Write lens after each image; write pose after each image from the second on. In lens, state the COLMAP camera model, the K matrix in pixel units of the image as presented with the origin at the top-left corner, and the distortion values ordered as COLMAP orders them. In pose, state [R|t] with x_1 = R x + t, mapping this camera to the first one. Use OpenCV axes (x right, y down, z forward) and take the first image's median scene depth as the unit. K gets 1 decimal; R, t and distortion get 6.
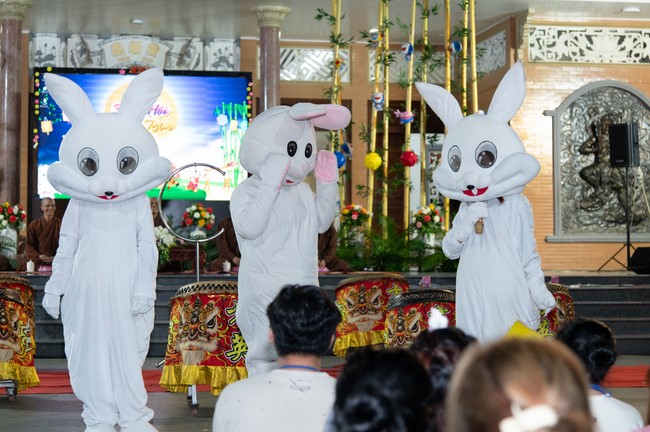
lens RADIAL K [[1403.5, 0, 331.3], [0, 1403.5, 219.6], [0, 0, 1]] dist [0.013847, 0.000000]
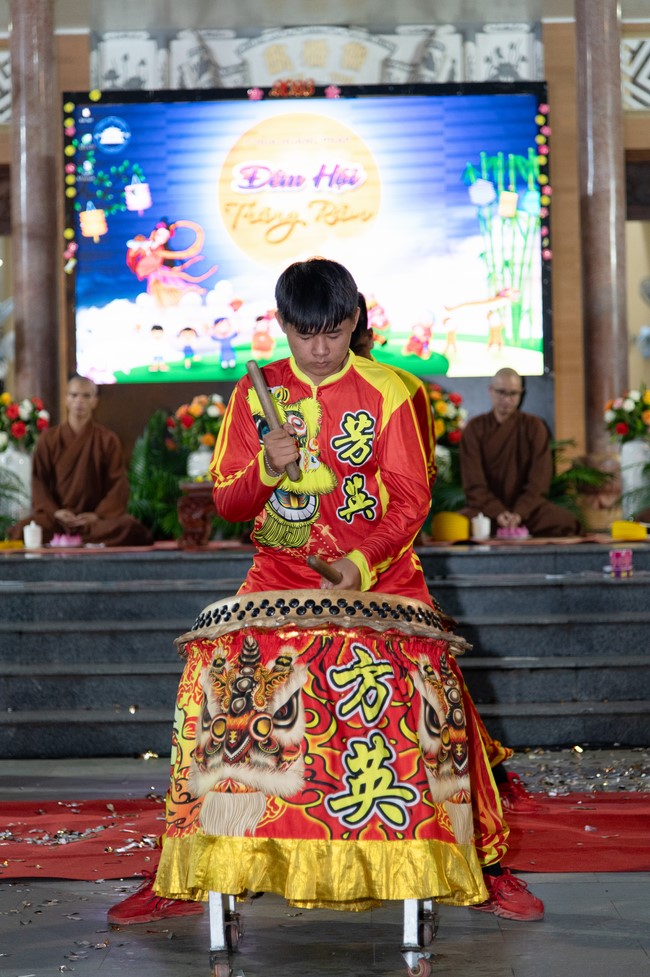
lens RADIAL K [[2671.7, 0, 318.7], [0, 2671.7, 492.4], [0, 0, 1]] dist [-0.008733, 0.000000]
pose [[0.983284, -0.021792, -0.180770, 0.021309], [0.026161, 0.999420, 0.021820, 0.003176], [0.180190, -0.026185, 0.983283, 0.164676]]
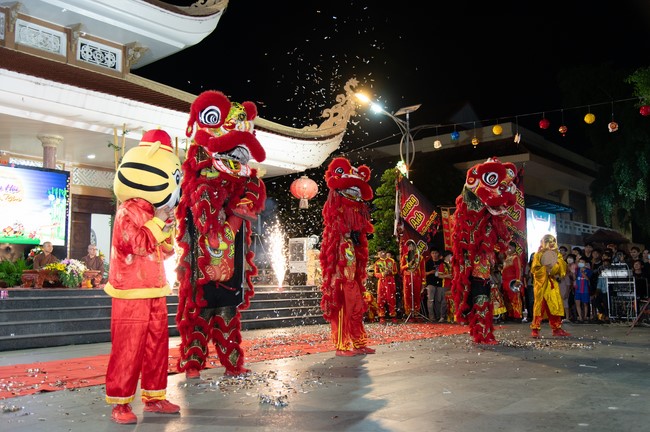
lens RADIAL K [[622.8, 0, 325.6], [0, 622.8, 215.4], [0, 0, 1]] dist [0.012723, 0.000000]
pose [[0.758252, 0.066415, 0.648570, -0.312970], [-0.013505, 0.996184, -0.086223, 0.010686], [-0.651821, 0.056620, 0.756256, 0.218233]]
